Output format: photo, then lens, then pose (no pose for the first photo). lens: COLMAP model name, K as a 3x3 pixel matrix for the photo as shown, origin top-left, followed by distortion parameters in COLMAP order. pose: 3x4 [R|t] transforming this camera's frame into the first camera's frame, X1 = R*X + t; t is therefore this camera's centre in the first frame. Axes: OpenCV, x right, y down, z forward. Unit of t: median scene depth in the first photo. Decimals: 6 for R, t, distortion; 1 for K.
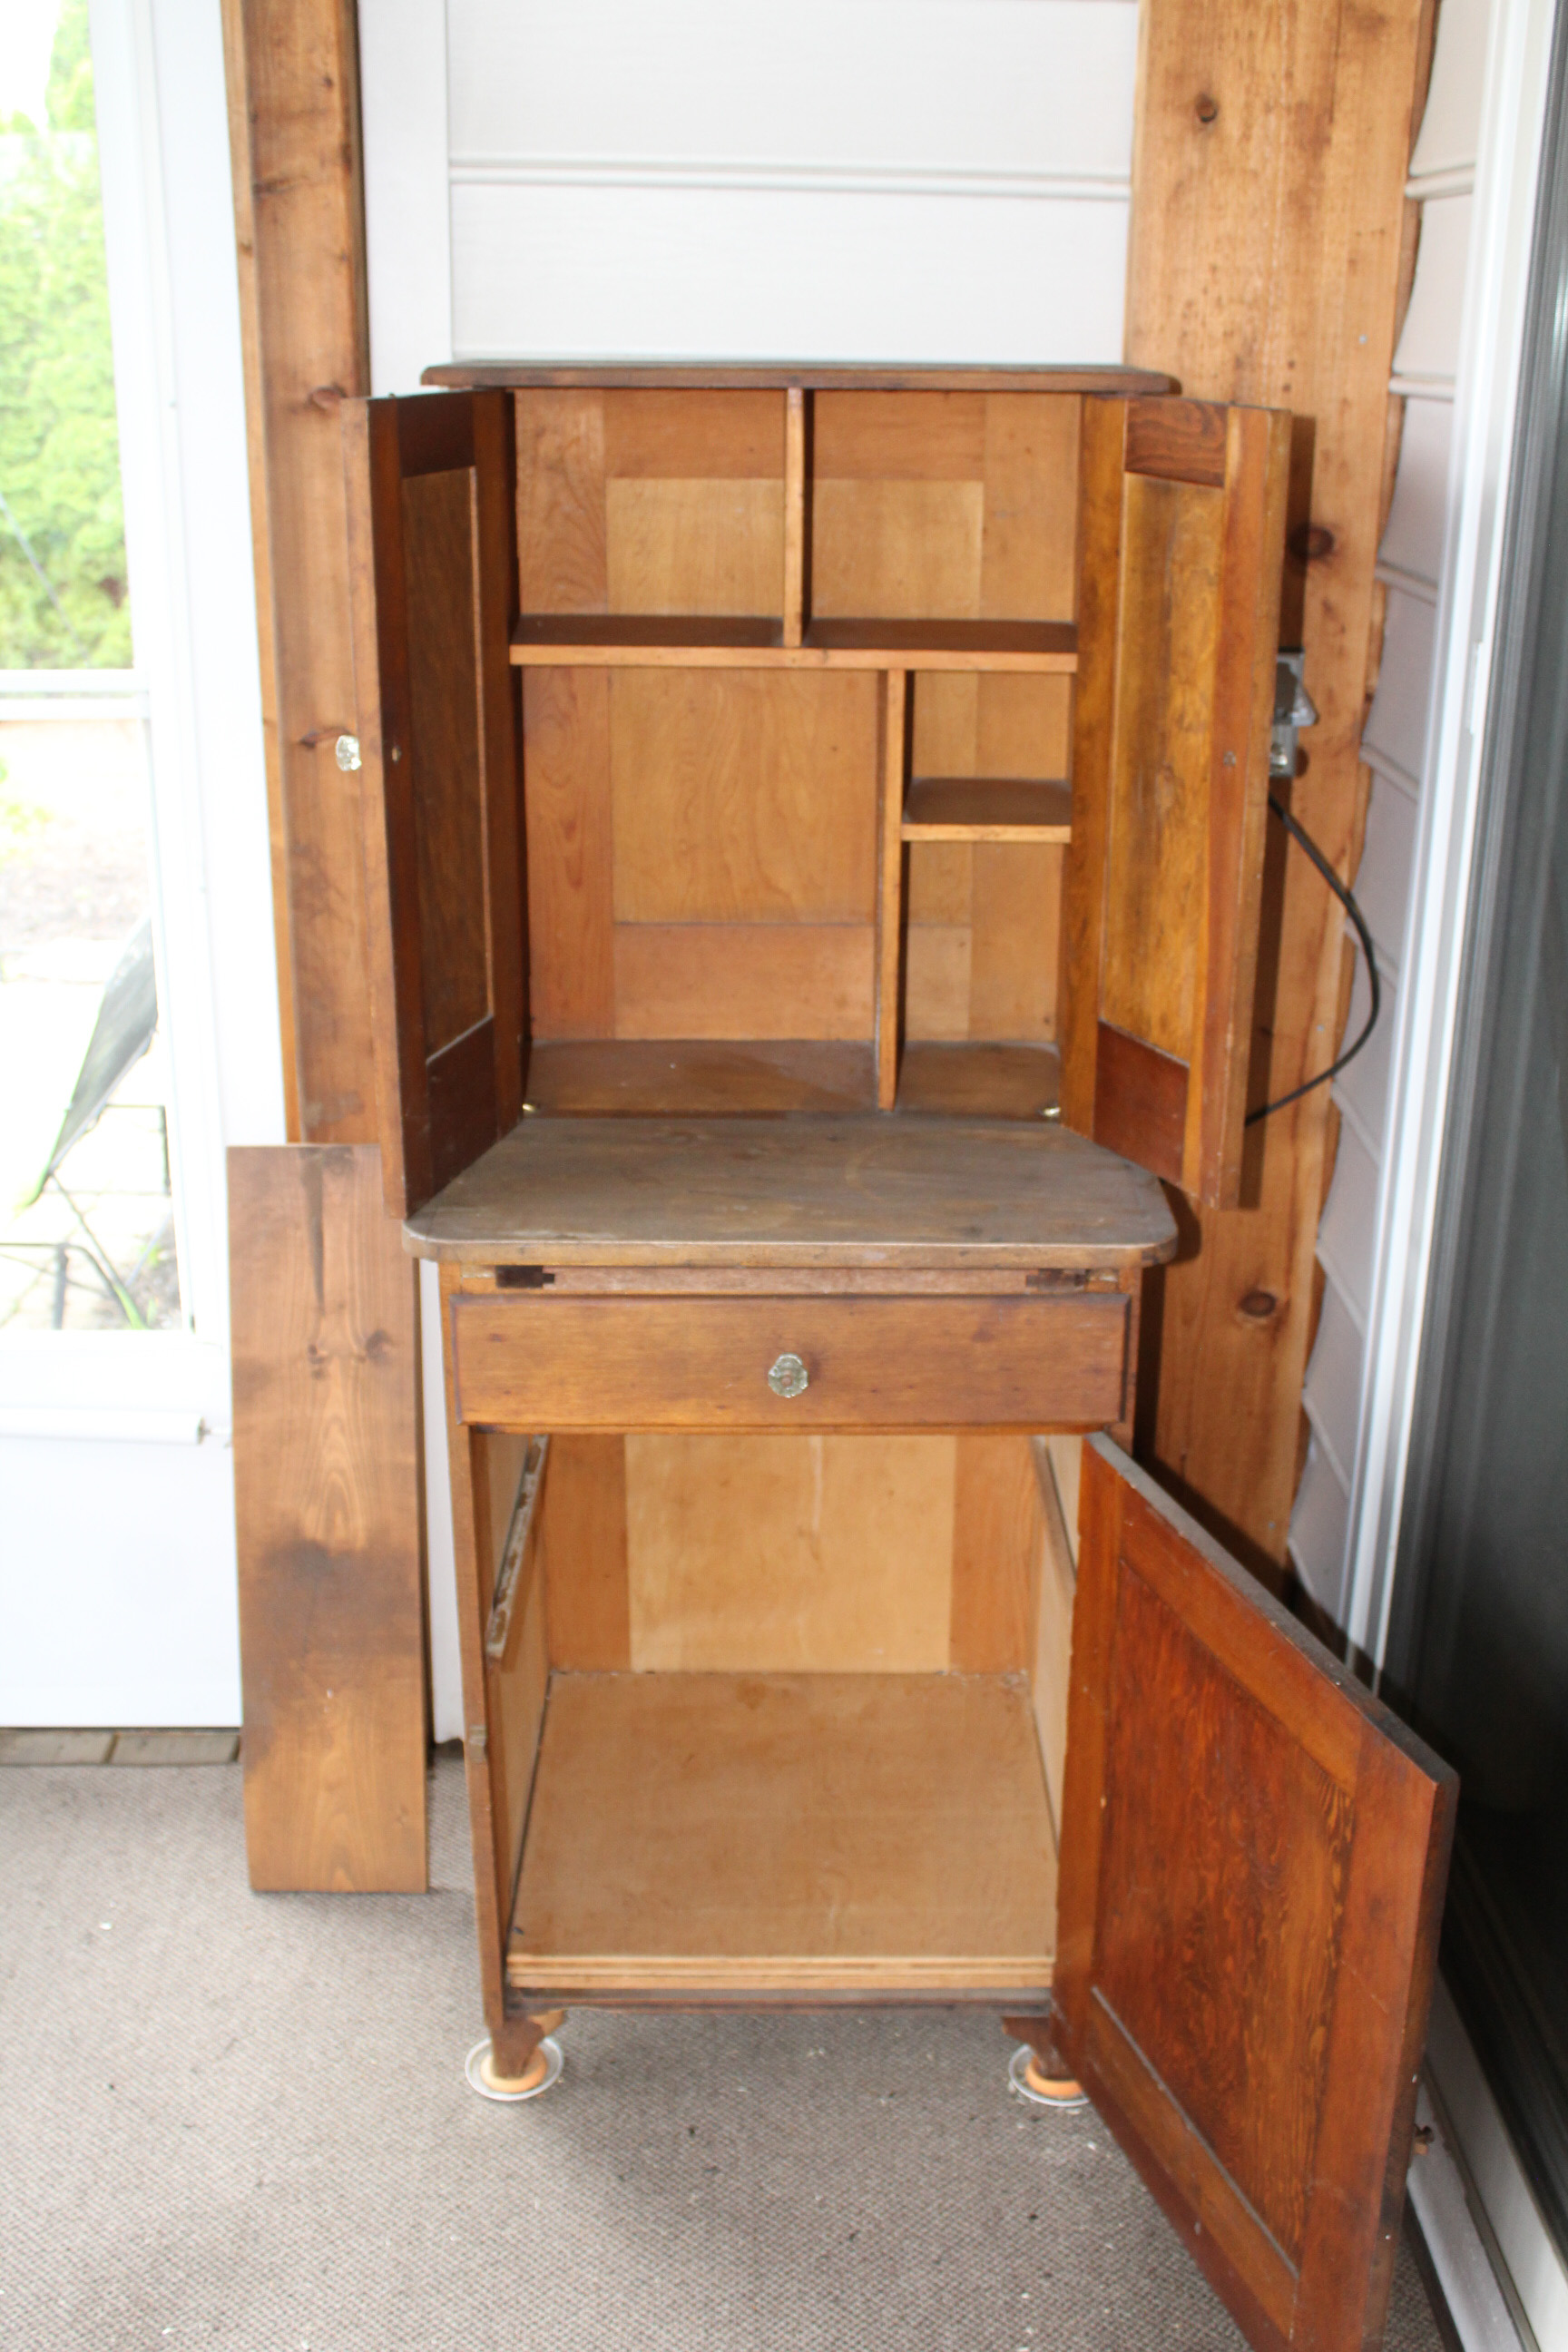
lens RADIAL K [[2415.4, 0, 801.2], [0, 2415.4, 1203.7], [0, 0, 1]] dist [-0.093286, 0.000000]
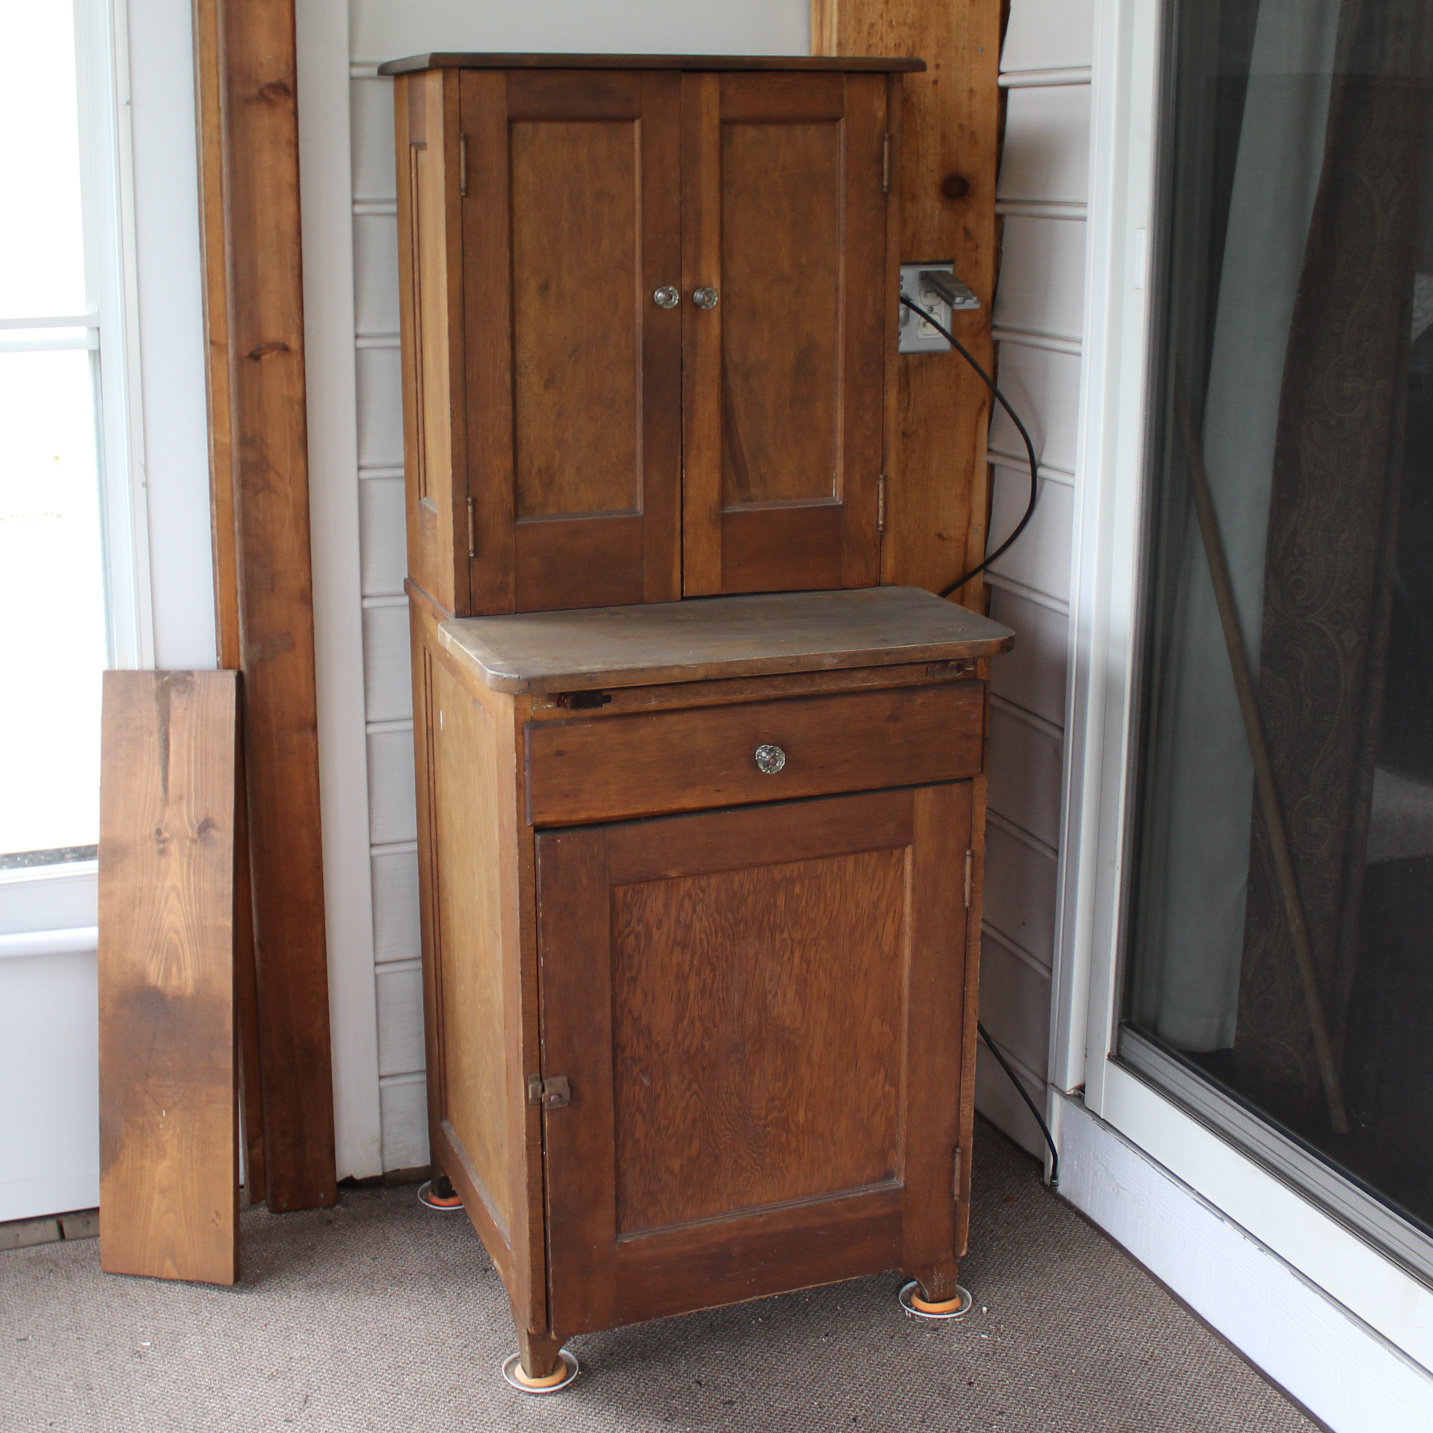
lens RADIAL K [[2137.5, 0, 654.4], [0, 2137.5, 664.7], [0, 0, 1]] dist [-0.140472, 0.000000]
pose [[0.949164, -0.085375, 0.302982, -0.379459], [0.120735, 0.987642, -0.099932, 0.116022], [-0.290706, 0.131432, 0.947742, -0.122403]]
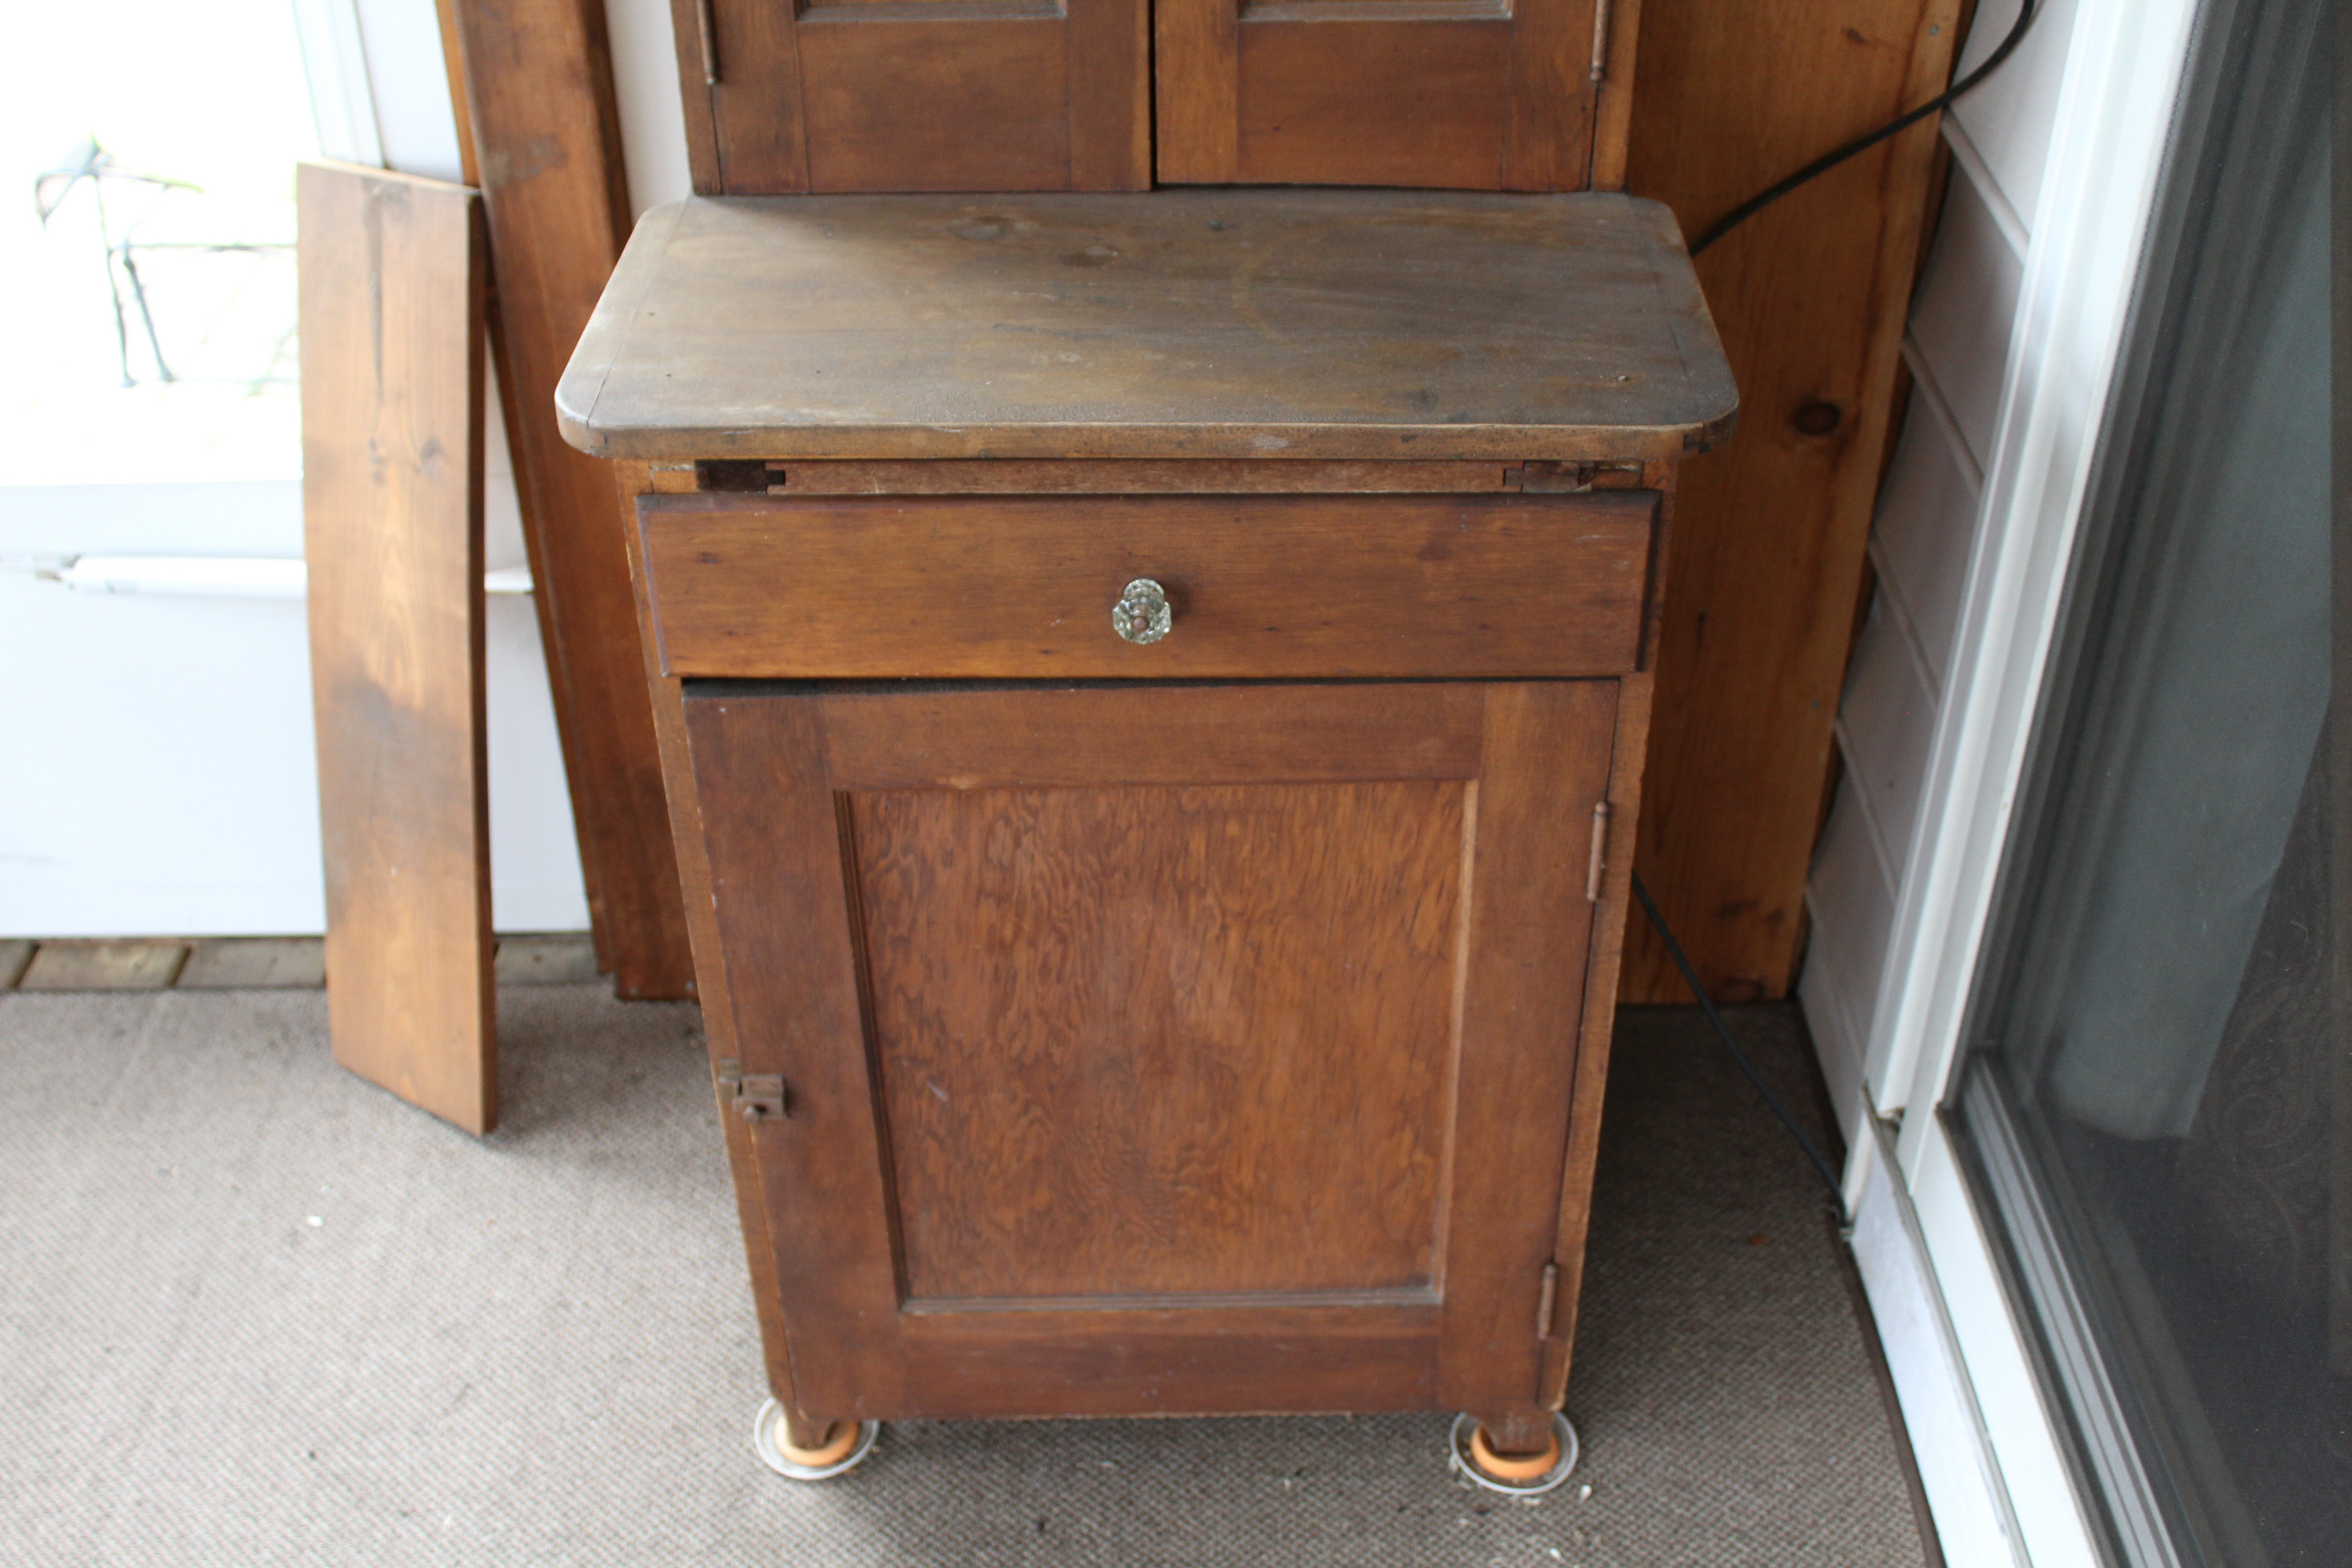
lens RADIAL K [[2501.8, 0, 1145.8], [0, 2501.8, 800.2], [0, 0, 1]] dist [-0.096550, 0.000000]
pose [[0.999256, 0.000904, -0.038545, 0.019596], [0.009445, 0.963526, 0.267448, -0.056355], [0.037381, -0.267613, 0.962801, 0.281436]]
